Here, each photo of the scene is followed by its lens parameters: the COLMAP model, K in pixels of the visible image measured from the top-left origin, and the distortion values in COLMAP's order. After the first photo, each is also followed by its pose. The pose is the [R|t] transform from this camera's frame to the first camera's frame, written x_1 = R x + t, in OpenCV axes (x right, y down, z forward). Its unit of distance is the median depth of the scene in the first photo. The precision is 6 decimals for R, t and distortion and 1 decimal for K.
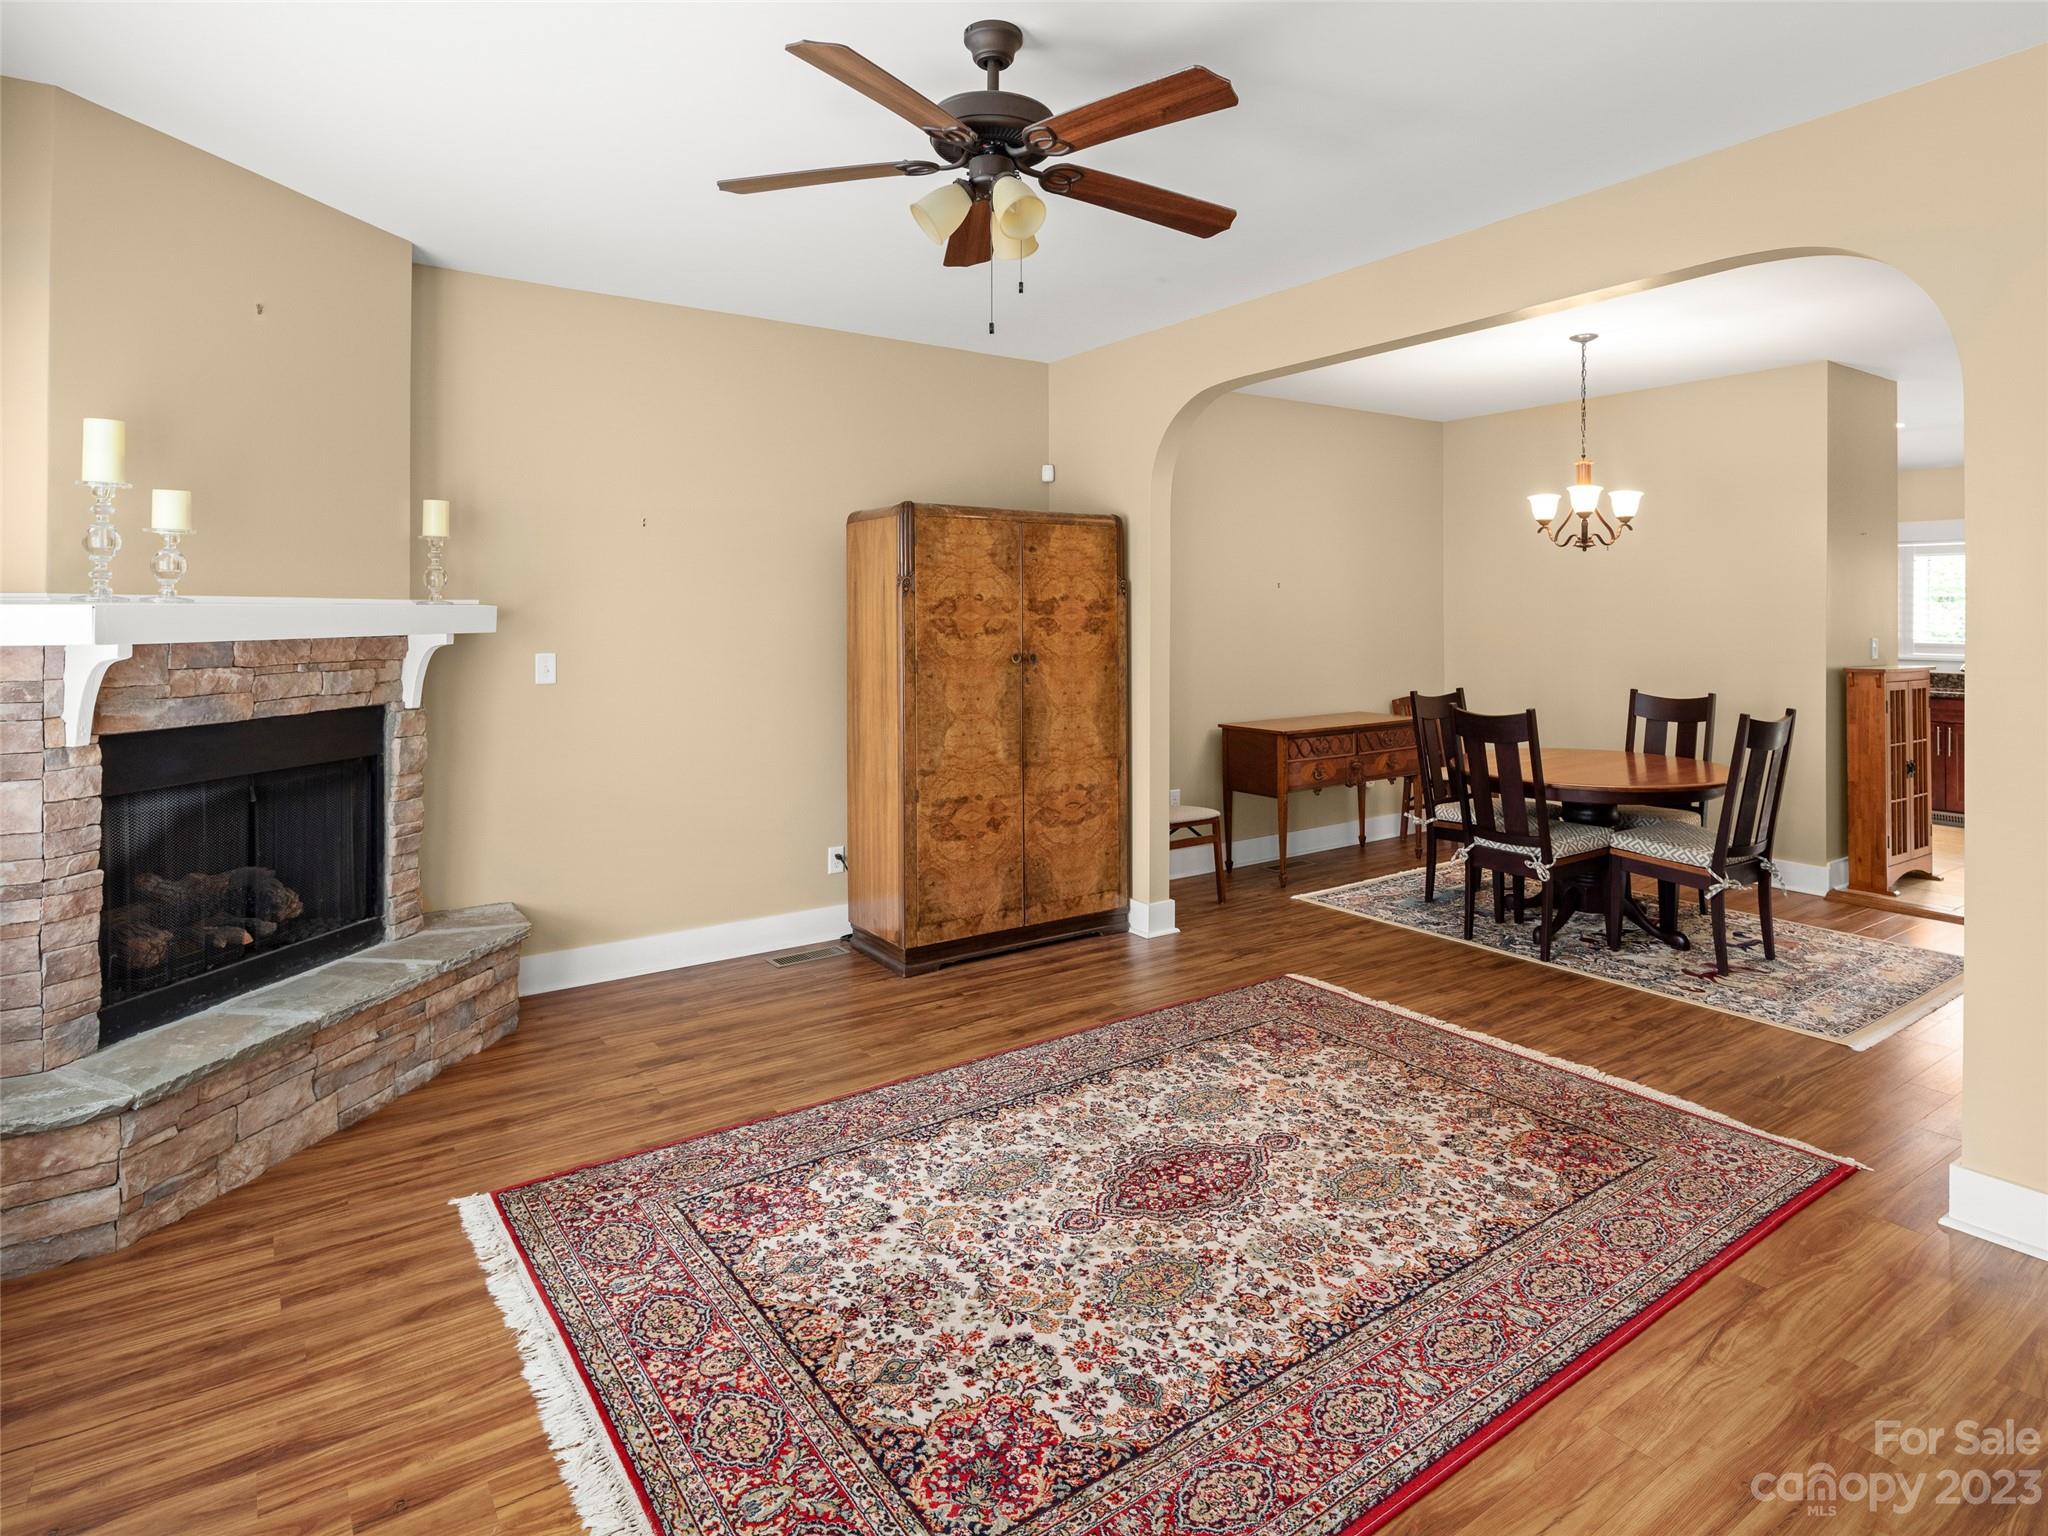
lens RADIAL K [[1131.9, 0, 1059.7], [0, 1131.9, 614.9], [0, 0, 1]] dist [0.007567, -0.007029]
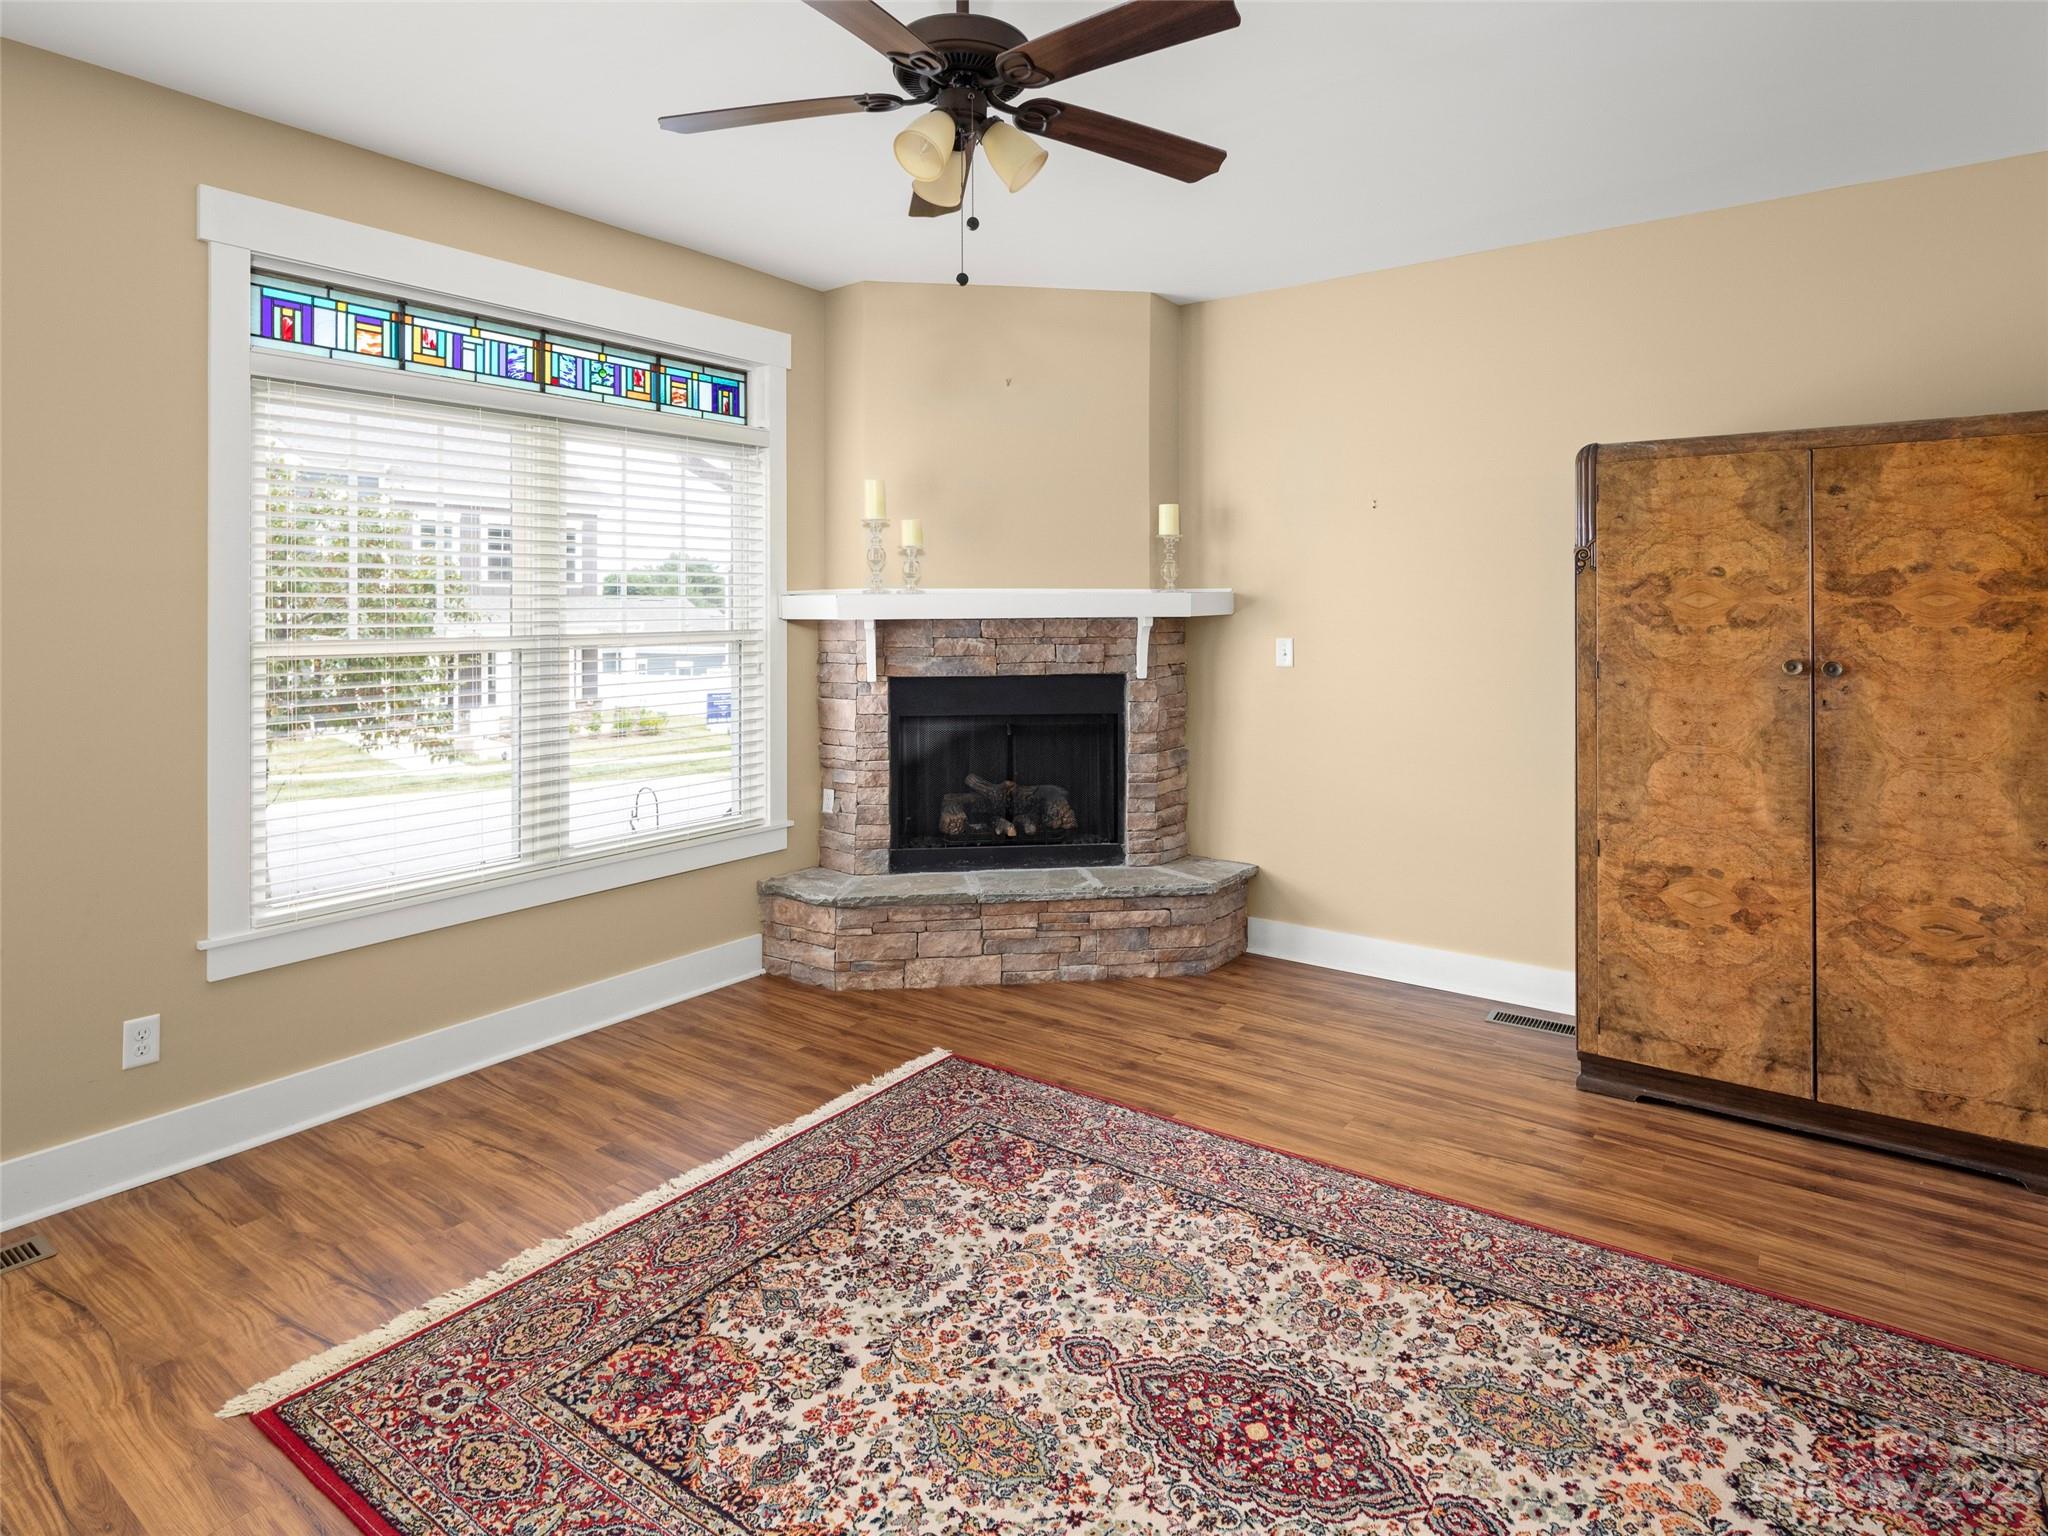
lens RADIAL K [[1131.9, 0, 1011.6], [0, 1131.9, 609.7], [0, 0, 1]] dist [0.007567, -0.007029]
pose [[0.308580, 0.002975, -0.951194, 0.676114], [0.001593, 0.999992, 0.003644, 0.005678], [0.951197, -0.002640, 0.308573, 0.625088]]
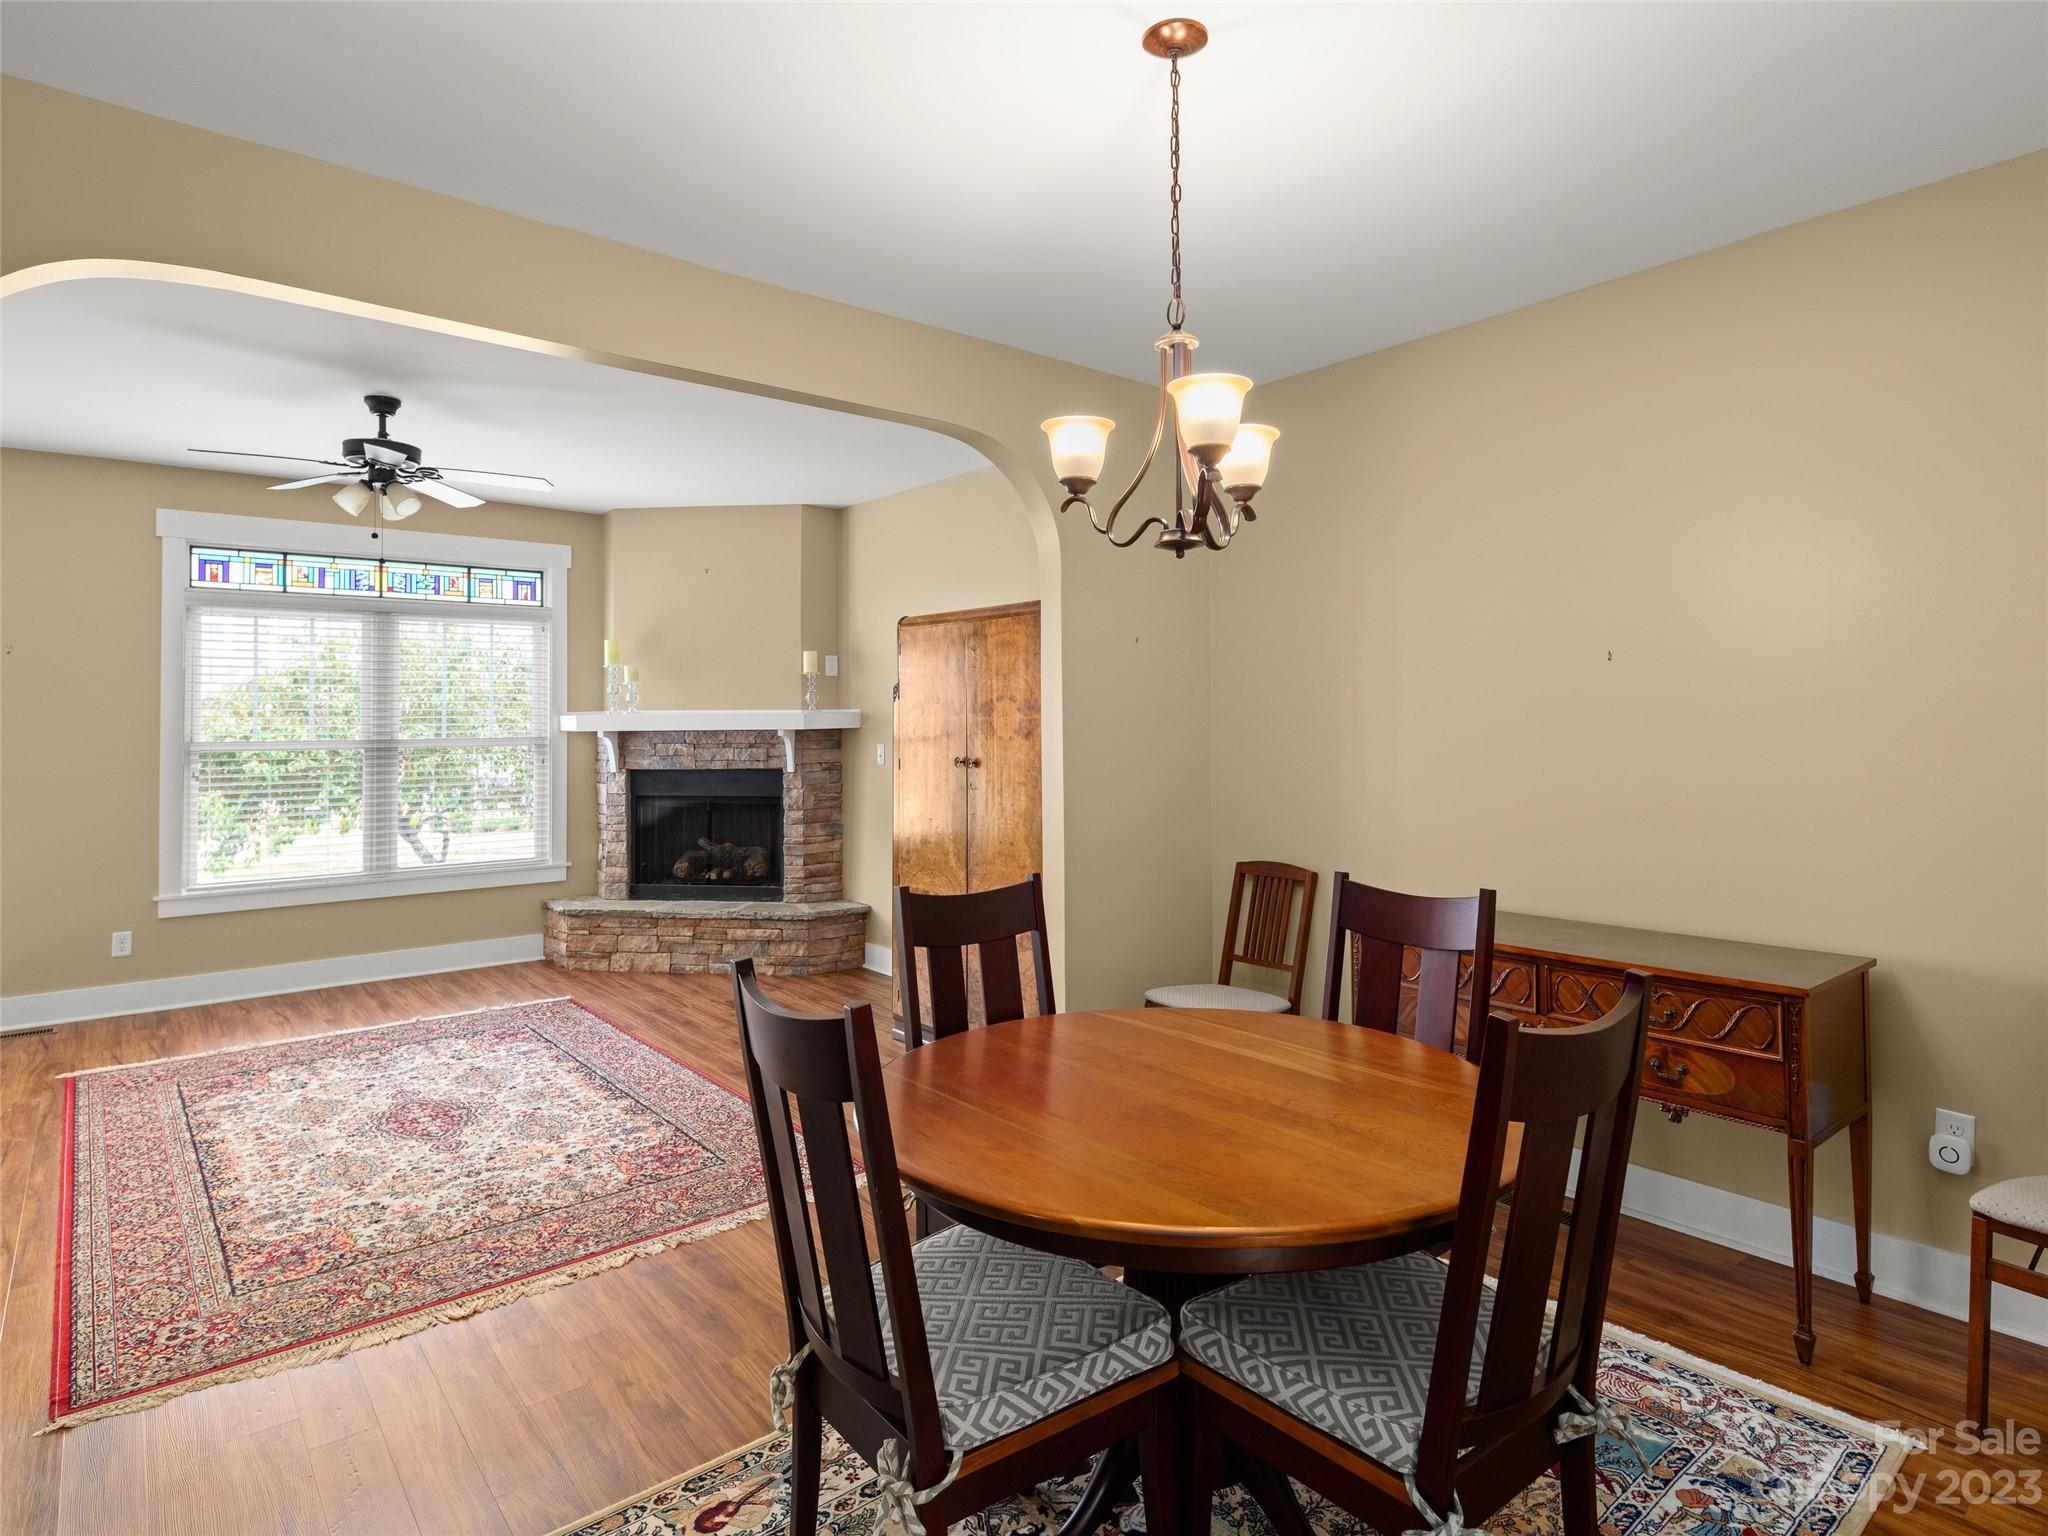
lens RADIAL K [[1131.9, 0, 1034.7], [0, 1131.9, 700.2], [0, 0, 1]] dist [0.007567, -0.007029]
pose [[0.061881, -0.016067, -0.997954, 1.506486], [0.003846, 0.999867, -0.015859, 0.001305], [0.998076, -0.002857, 0.061935, 1.598689]]
